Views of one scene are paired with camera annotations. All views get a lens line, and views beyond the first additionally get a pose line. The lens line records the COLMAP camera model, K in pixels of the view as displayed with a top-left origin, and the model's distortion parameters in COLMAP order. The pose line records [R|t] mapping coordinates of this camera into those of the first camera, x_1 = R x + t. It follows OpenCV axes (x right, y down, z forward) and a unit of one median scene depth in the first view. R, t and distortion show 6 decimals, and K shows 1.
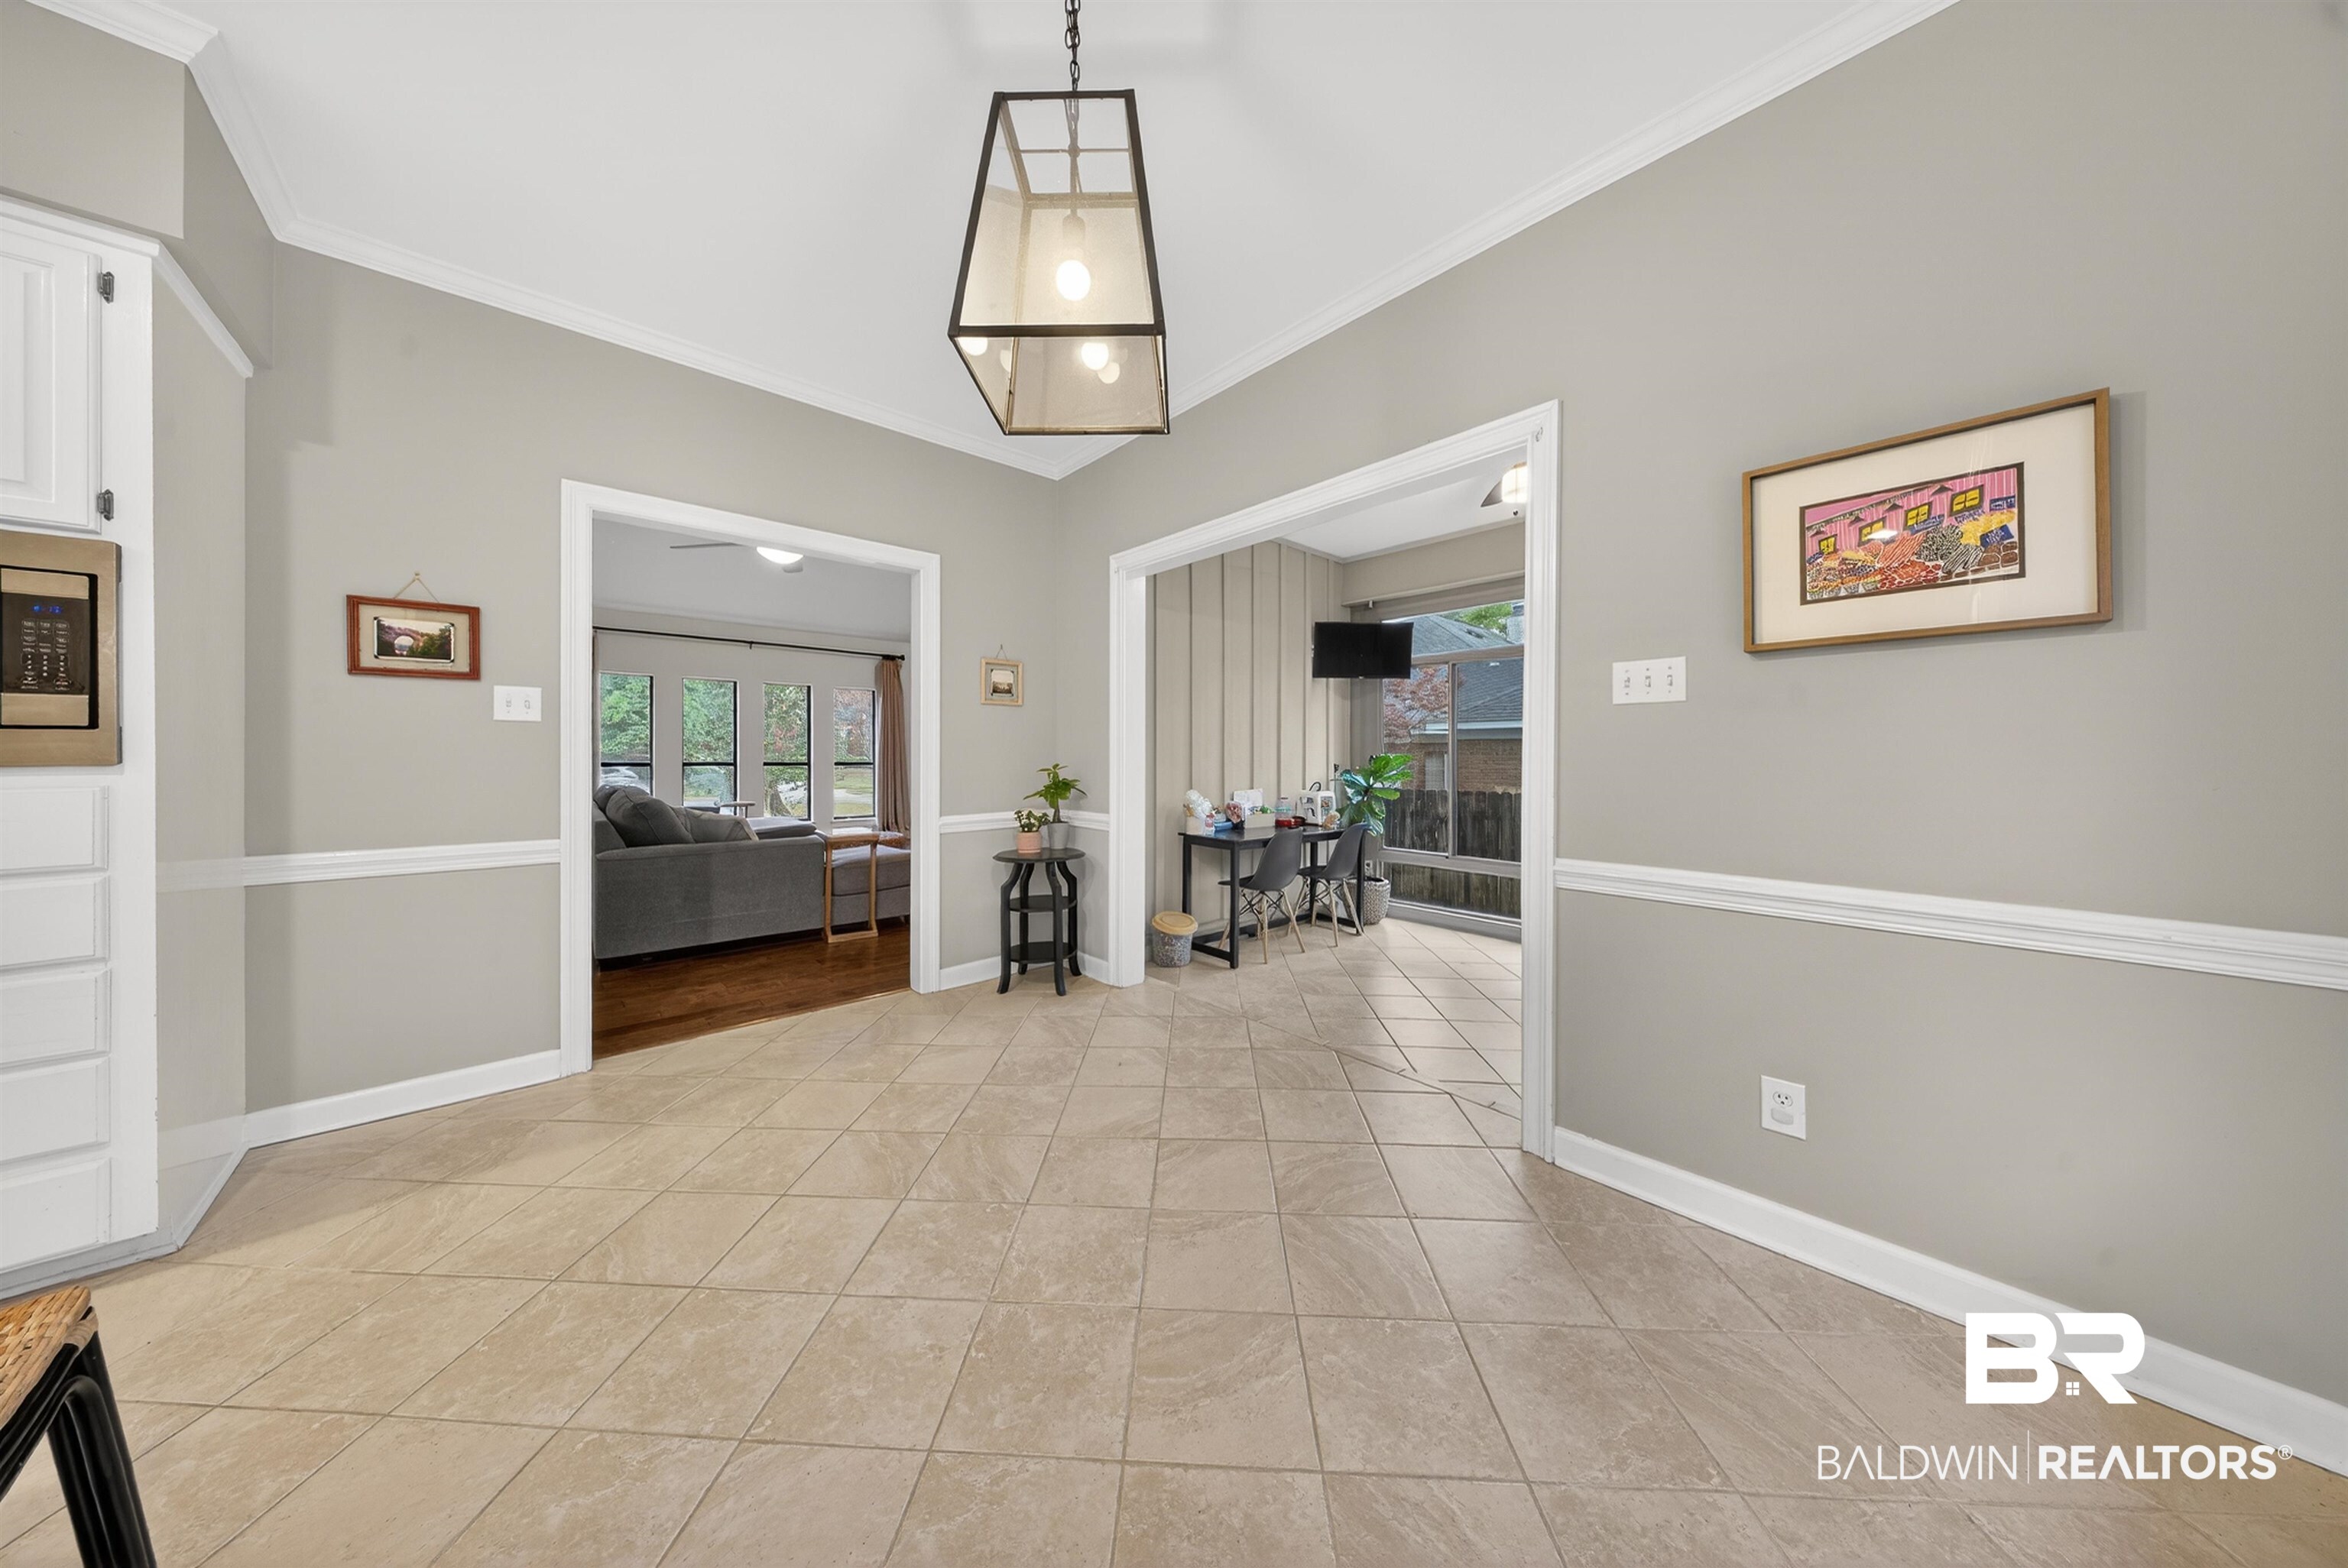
lens RADIAL K [[708.7, 0, 1165.3], [0, 708.7, 751.3], [0, 0, 1]] dist [0.000864, 0.000000]
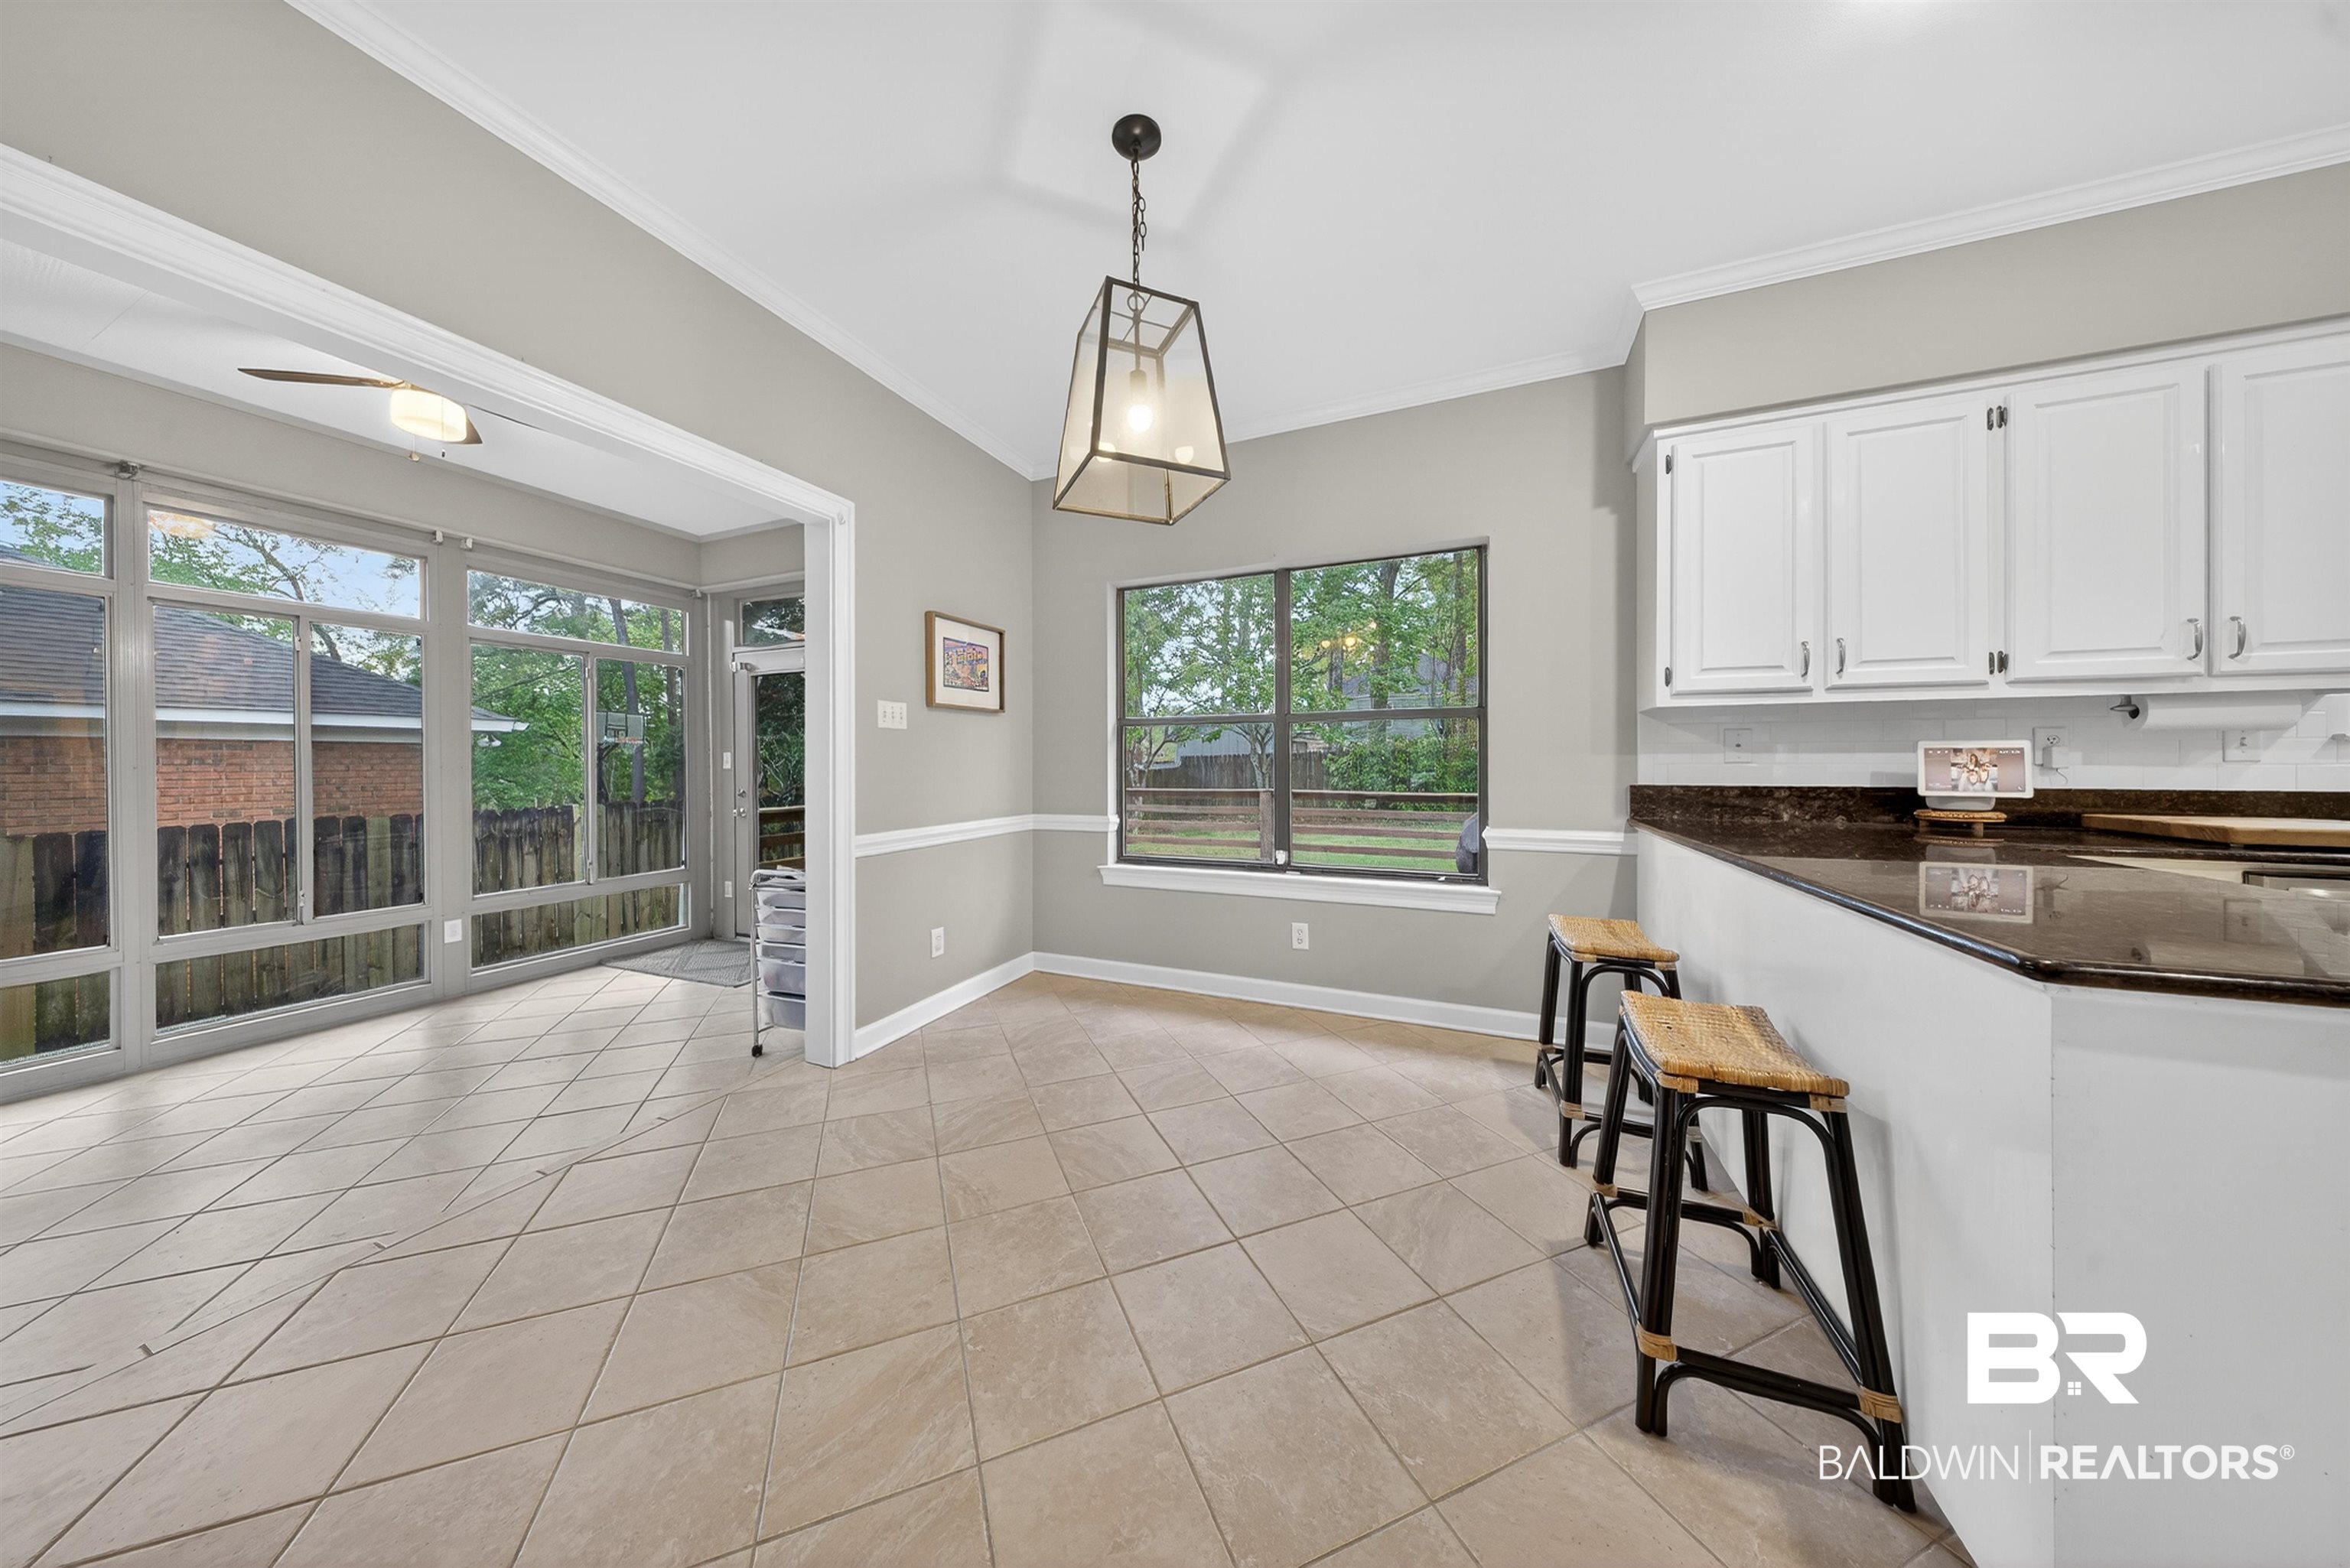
lens RADIAL K [[692.7, 0, 1159.3], [0, 692.7, 761.9], [0, 0, 1]] dist [-0.000299, -0.002256]
pose [[-0.419744, -0.001483, 0.907641, -0.367211], [-0.001848, 0.999998, 0.000779, 0.001250], [-0.907641, -0.001350, -0.419746, 0.410495]]
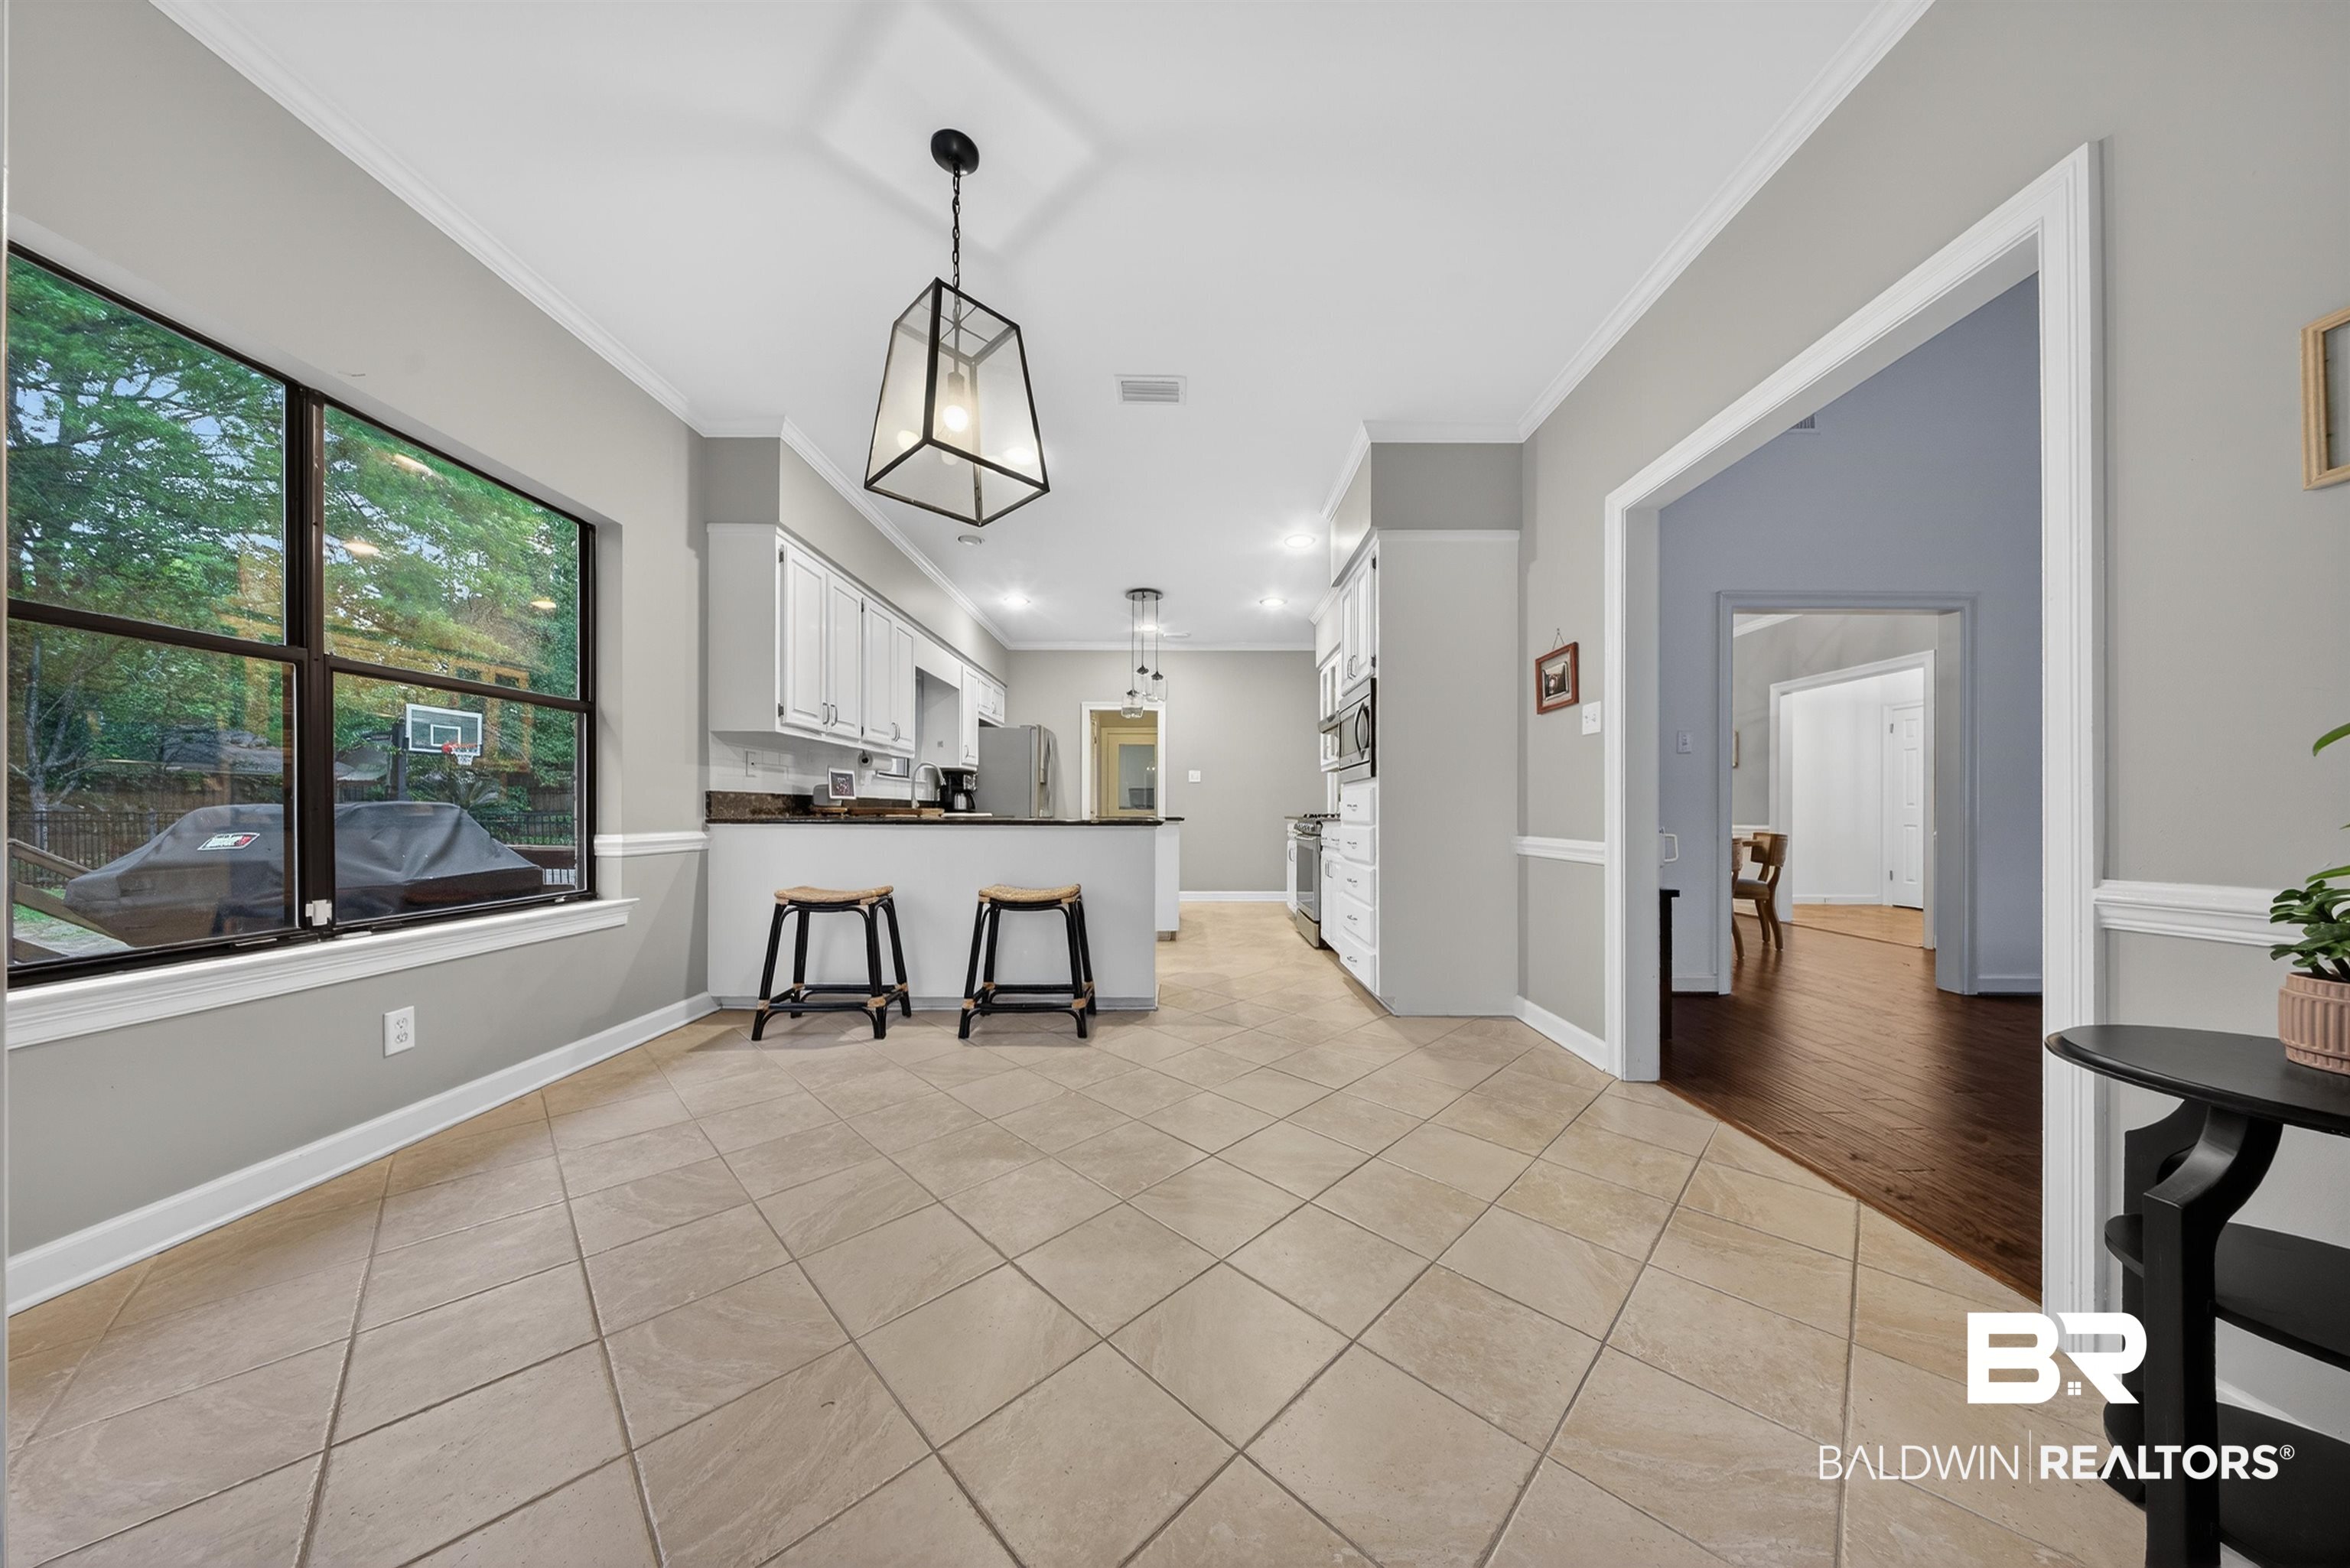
lens RADIAL K [[693.0, 0, 1182.5], [0, 693.0, 810.2], [0, 0, 1]] dist [0.000056, -0.000008]
pose [[-0.667238, -0.005289, -0.744826, 0.165892], [-0.000461, 0.999978, -0.006688, 0.041615], [0.744845, -0.004119, -0.667225, 0.617279]]
